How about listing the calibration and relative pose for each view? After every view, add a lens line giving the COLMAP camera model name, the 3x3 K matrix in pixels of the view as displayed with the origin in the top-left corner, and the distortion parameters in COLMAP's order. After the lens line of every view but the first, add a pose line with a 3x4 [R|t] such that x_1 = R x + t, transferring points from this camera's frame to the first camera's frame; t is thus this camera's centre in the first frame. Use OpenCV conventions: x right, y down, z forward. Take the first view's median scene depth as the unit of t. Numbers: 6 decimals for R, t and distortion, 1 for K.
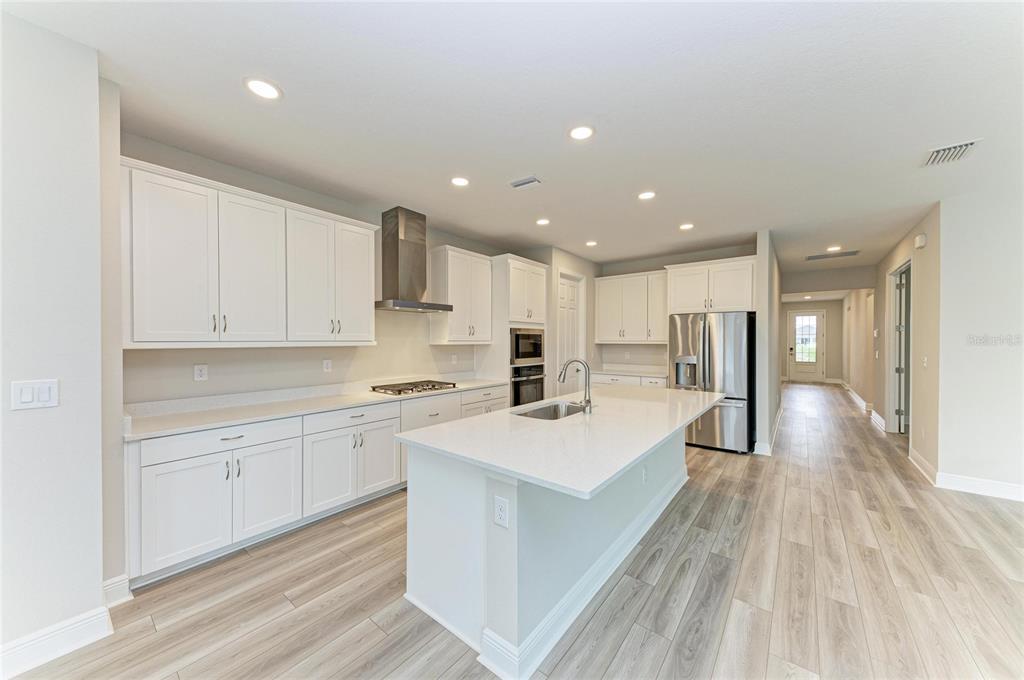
lens RADIAL K [[360.3, 0, 512.8], [0, 360.3, 342.2], [0, 0, 1]] dist [0.011825, -0.000223]
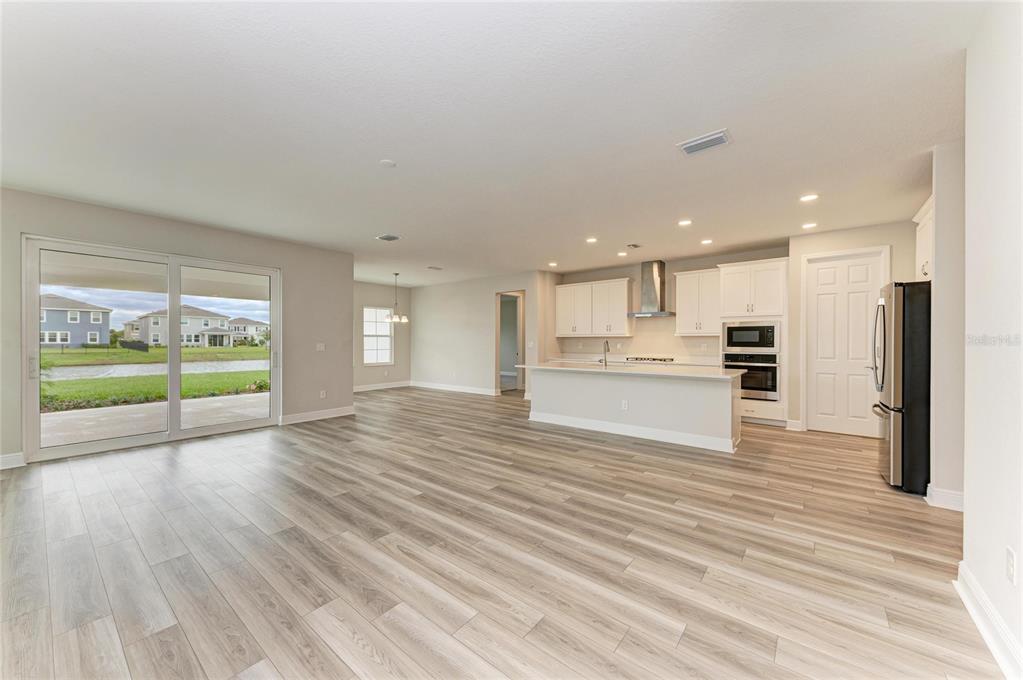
lens RADIAL K [[380.6, 0, 511.5], [0, 380.6, 340.0], [0, 0, 1]] dist [0.011558, -0.000426]
pose [[-0.007651, -0.004844, -0.999959, 1.467742], [-0.006843, 0.999965, -0.004792, 0.037459], [0.999947, 0.006806, -0.007684, 0.296592]]
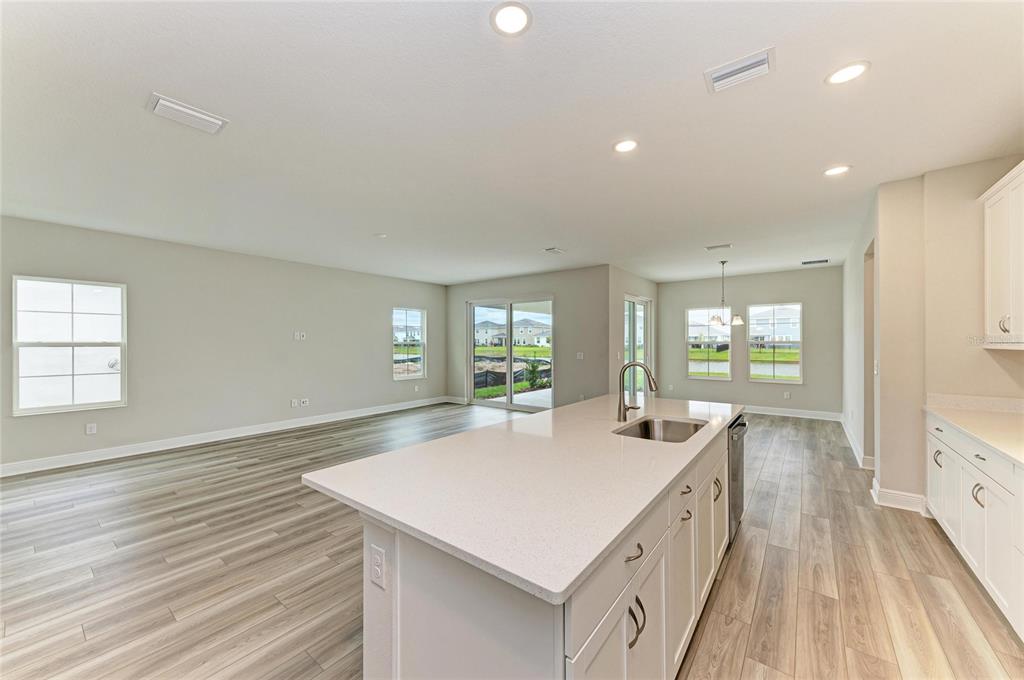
lens RADIAL K [[380.9, 0, 512.0], [0, 380.9, 340.0], [0, 0, 1]] dist [0.011558, -0.000426]
pose [[-0.999948, 0.000714, -0.010189, 0.302637], [0.000705, 0.999999, 0.000886, -0.007569], [0.010190, 0.000878, -0.999948, 1.203780]]
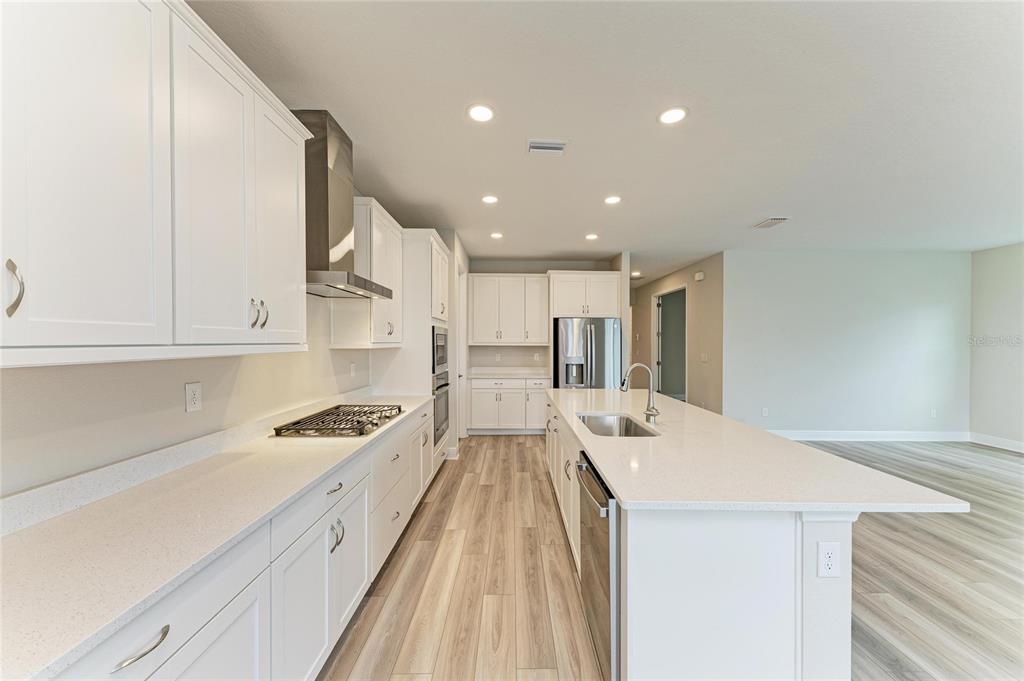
lens RADIAL K [[367.8, 0, 515.7], [0, 367.8, 343.9], [0, 0, 1]] dist [-0.000407, -0.000090]
pose [[0.777342, -0.000503, 0.629078, -0.398675], [-0.001210, 0.999997, 0.002295, -0.003585], [-0.629077, -0.002546, 0.777339, 0.304203]]
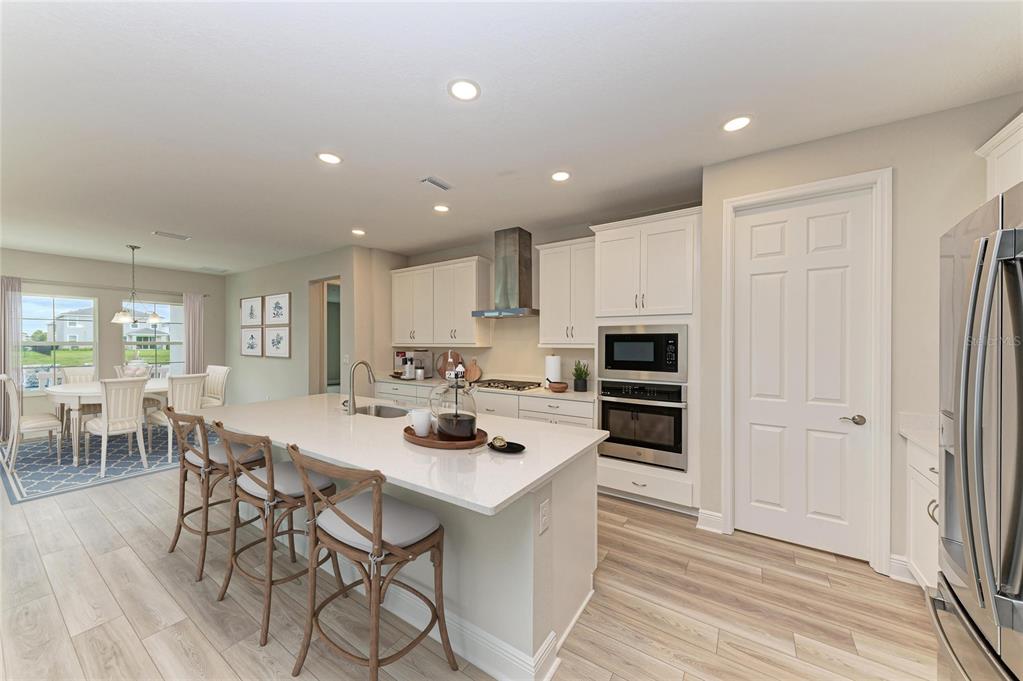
lens RADIAL K [[360.0, 0, 512.3], [0, 360.0, 342.7], [0, 0, 1]] dist [0.011825, -0.000223]
pose [[0.086498, -0.001569, -0.996251, 0.774746], [-0.006931, 0.999974, -0.002177, -0.003663], [0.996228, 0.007093, 0.086485, 0.836549]]
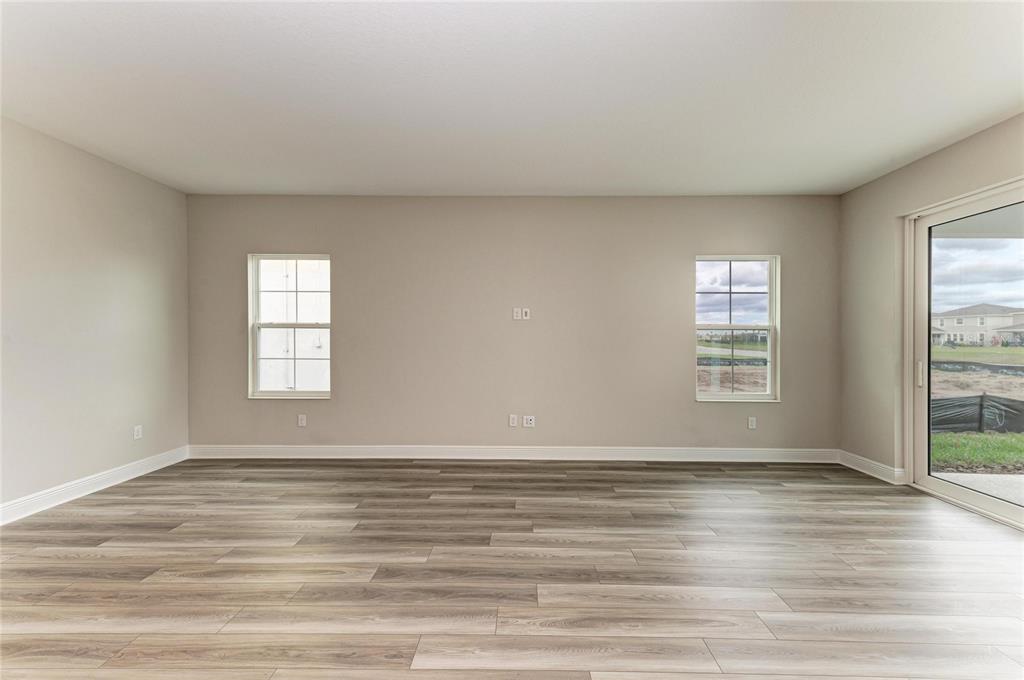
lens RADIAL K [[397.2, 0, 520.5], [0, 397.2, 338.8], [0, 0, 1]] dist [0.012274, -0.000287]
pose [[-0.614457, -0.006485, 0.788924, 0.355735], [-0.000806, 0.999971, 0.007592, 0.031686], [-0.788950, 0.004029, -0.614444, 0.264208]]
